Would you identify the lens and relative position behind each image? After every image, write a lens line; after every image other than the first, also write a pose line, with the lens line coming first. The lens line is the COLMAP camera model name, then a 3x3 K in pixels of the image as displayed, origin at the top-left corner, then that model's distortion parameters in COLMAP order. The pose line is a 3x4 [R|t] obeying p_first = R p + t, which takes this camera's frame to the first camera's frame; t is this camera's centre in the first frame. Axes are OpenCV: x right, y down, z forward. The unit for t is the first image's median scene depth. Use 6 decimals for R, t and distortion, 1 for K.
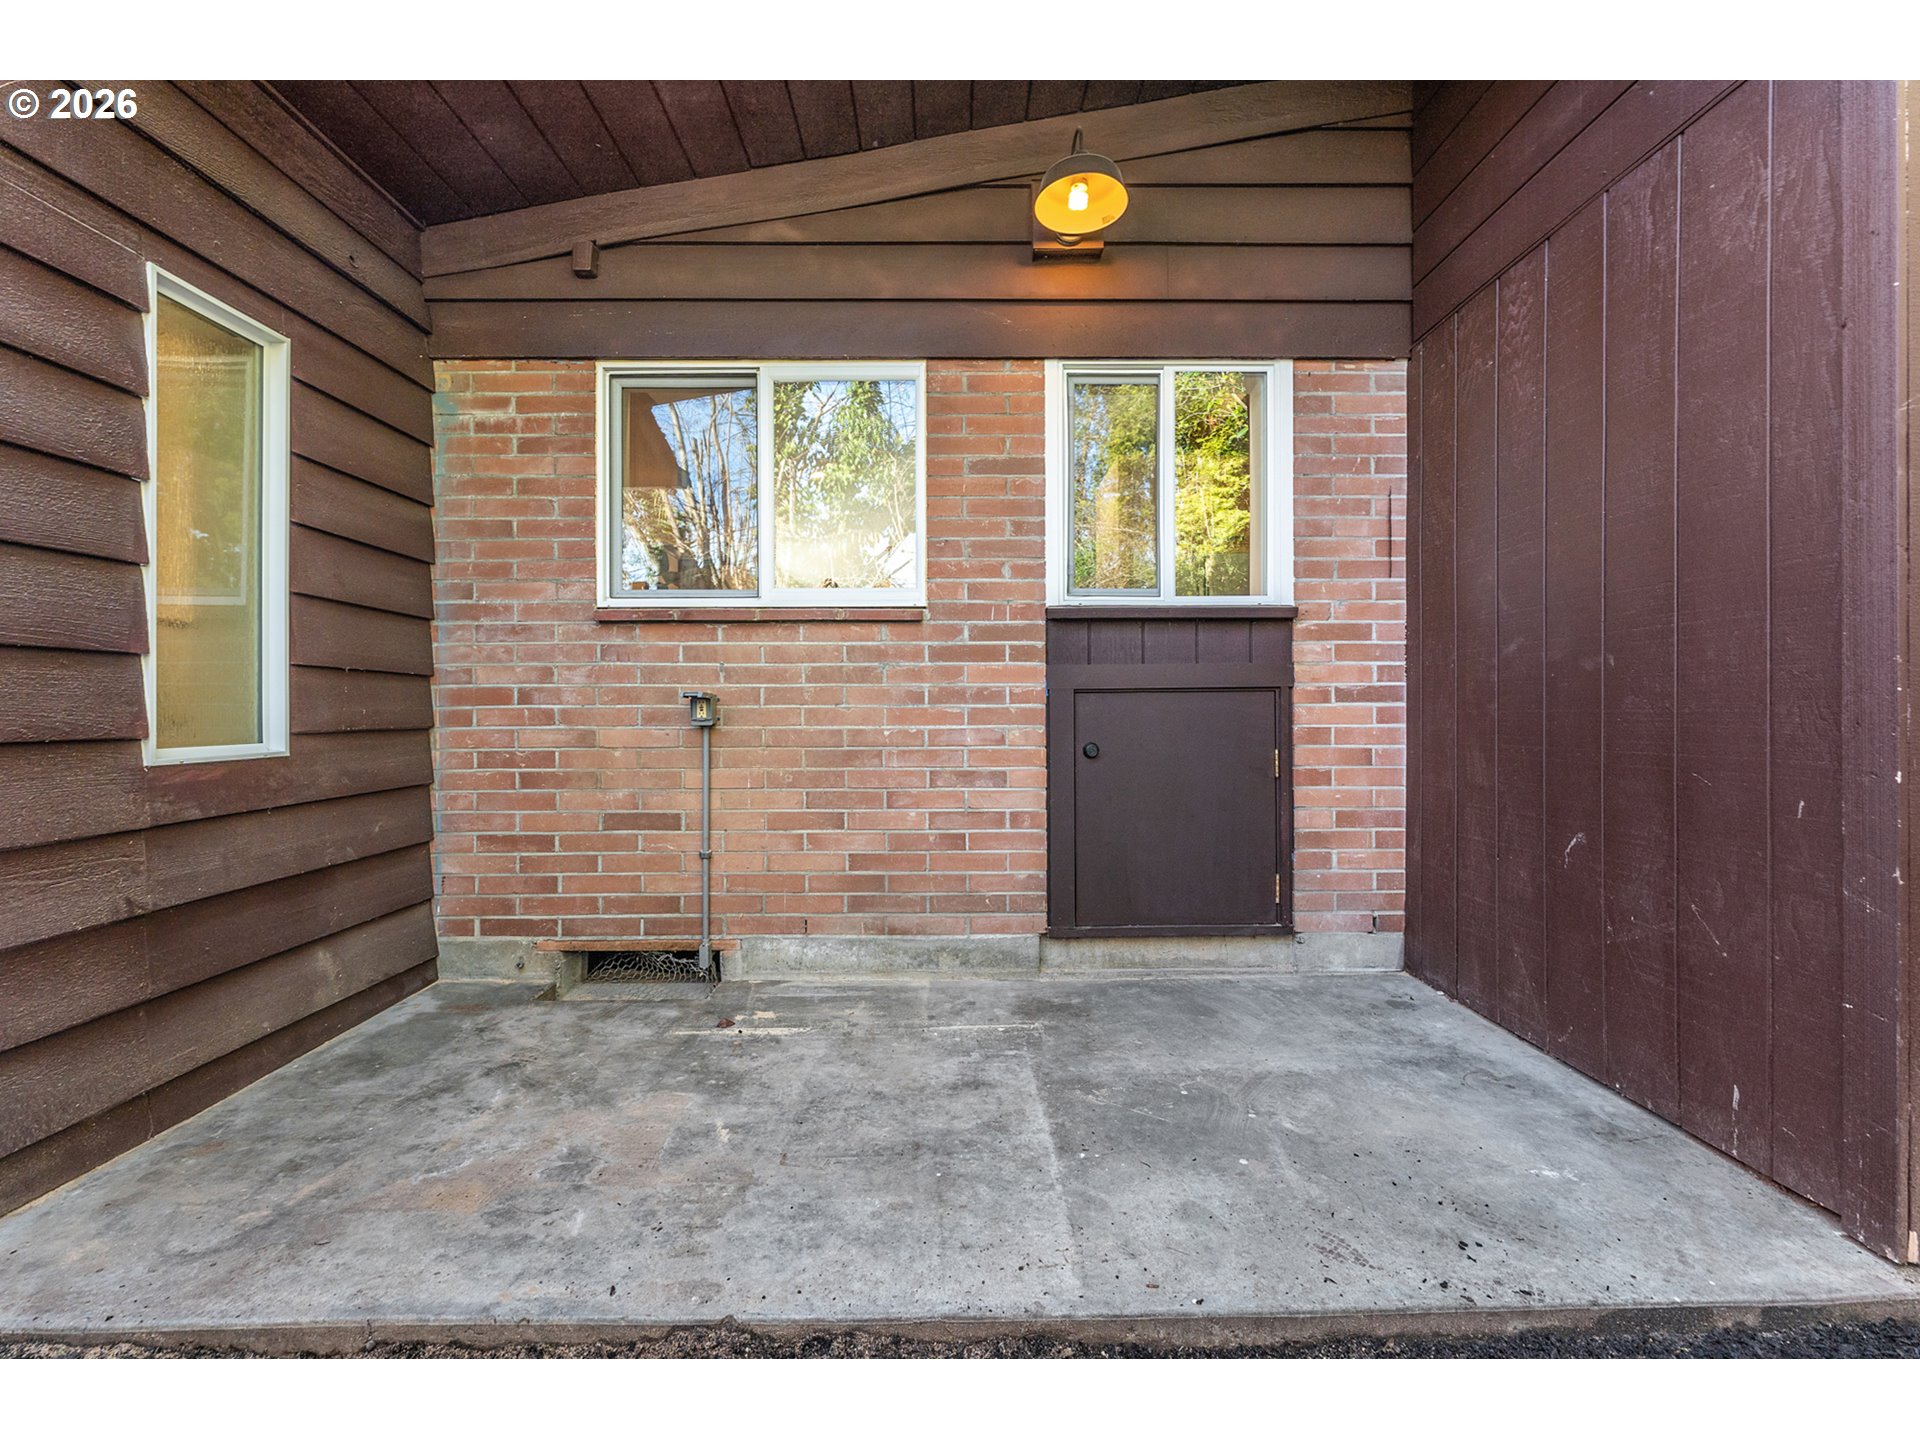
lens RADIAL K [[764.3, 0, 961.5], [0, 764.3, 711.6], [0, 0, 1]] dist [0.001970, -0.000253]
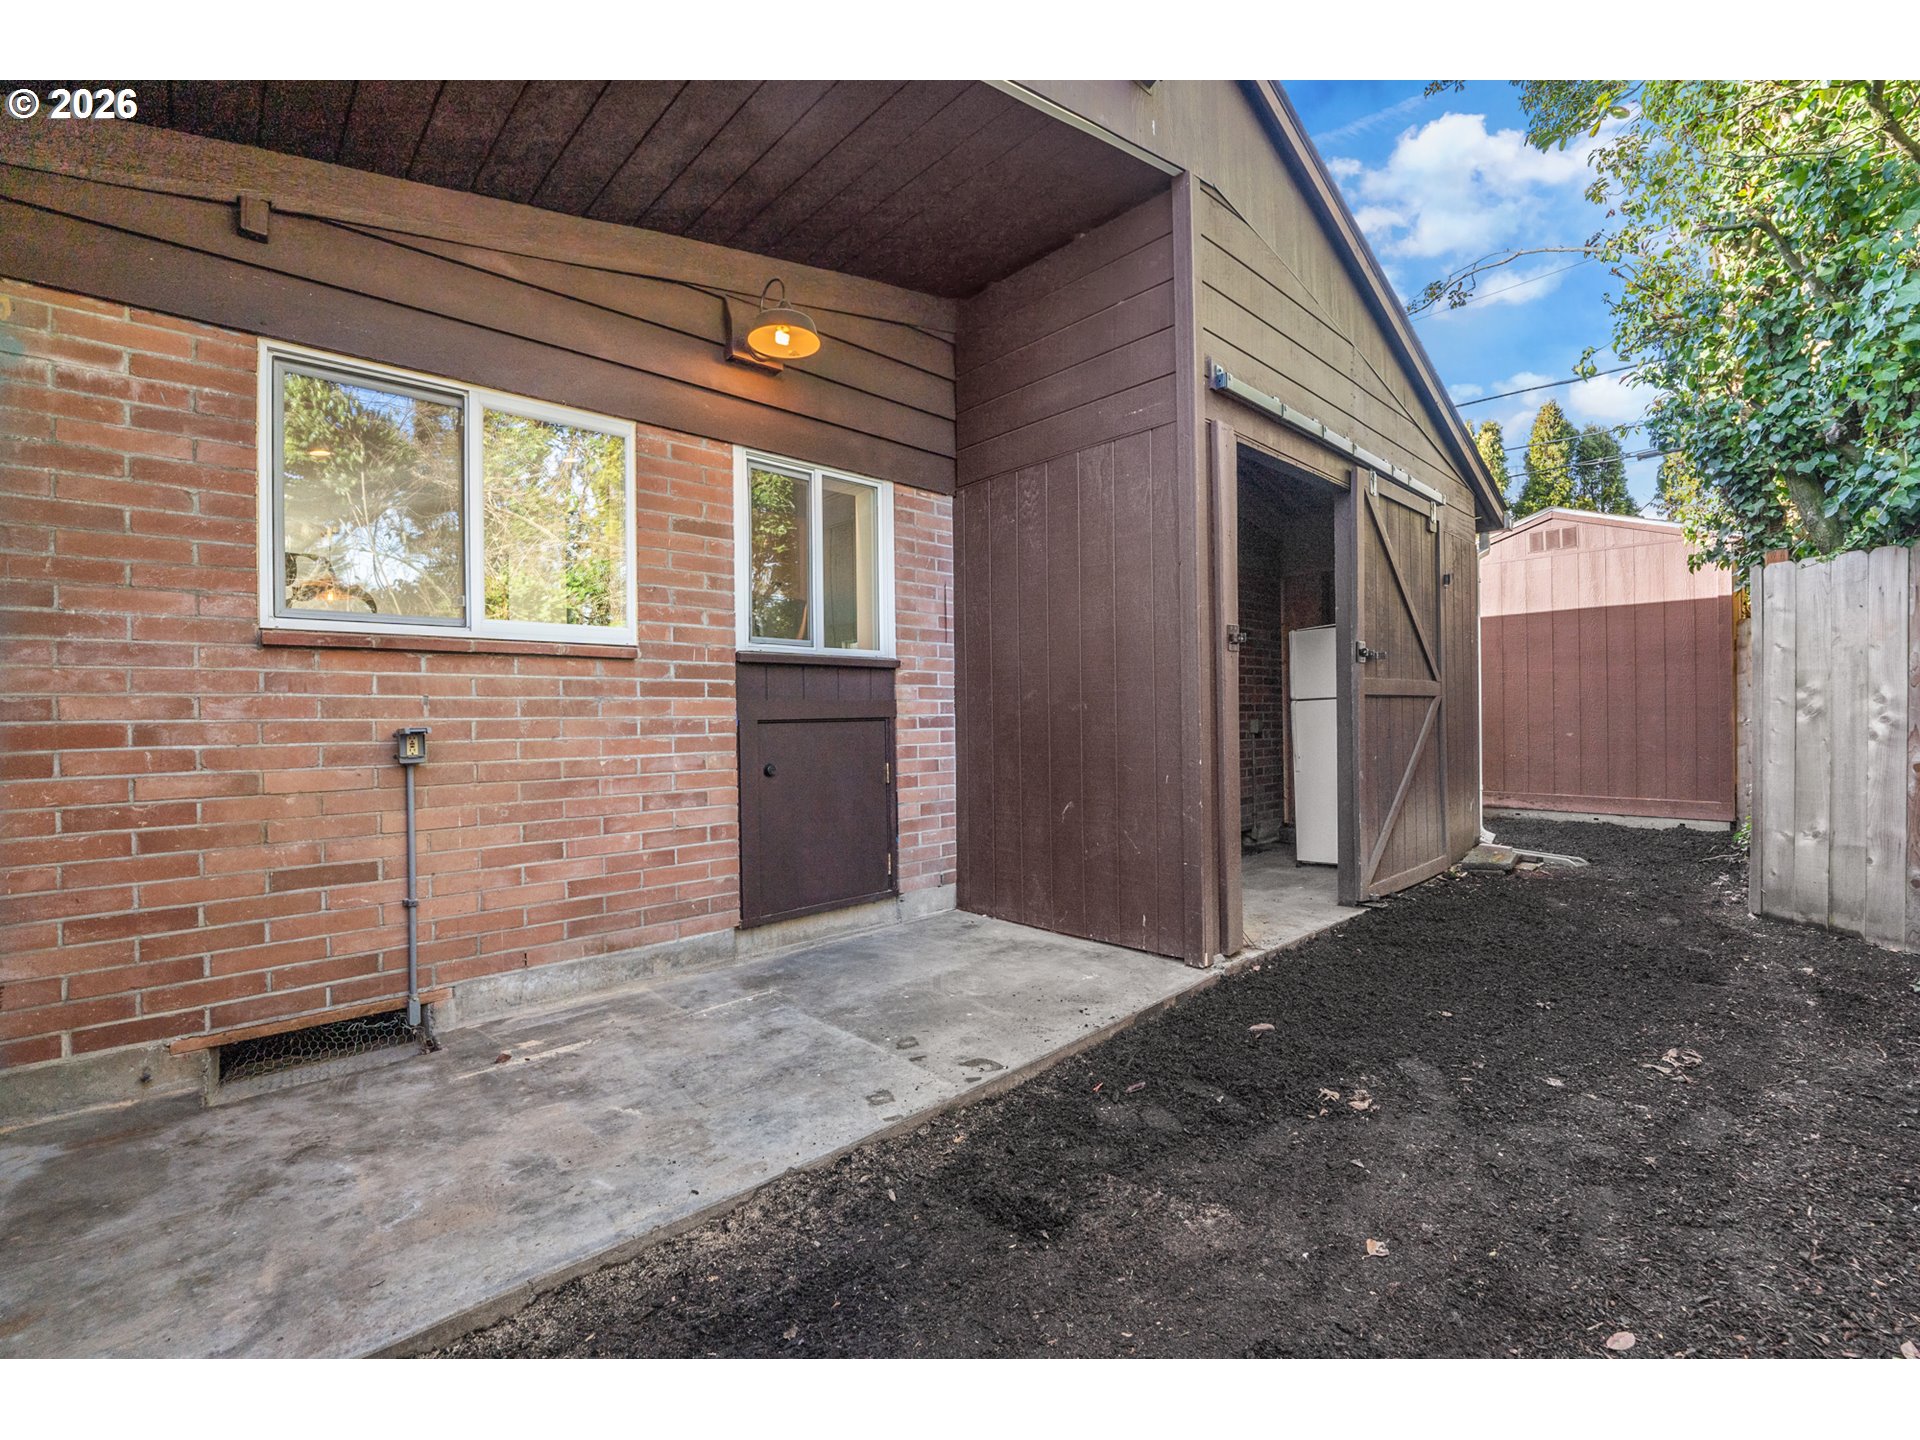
lens RADIAL K [[794.0, 0, 960.0], [0, 794.0, 720.0], [0, 0, 1]] dist [-0.022546, 0.000044]
pose [[0.736628, -0.006907, 0.676262, -0.480673], [0.013296, 0.999902, -0.004271, -0.020840], [-0.676167, 0.012138, 0.736648, -0.147086]]
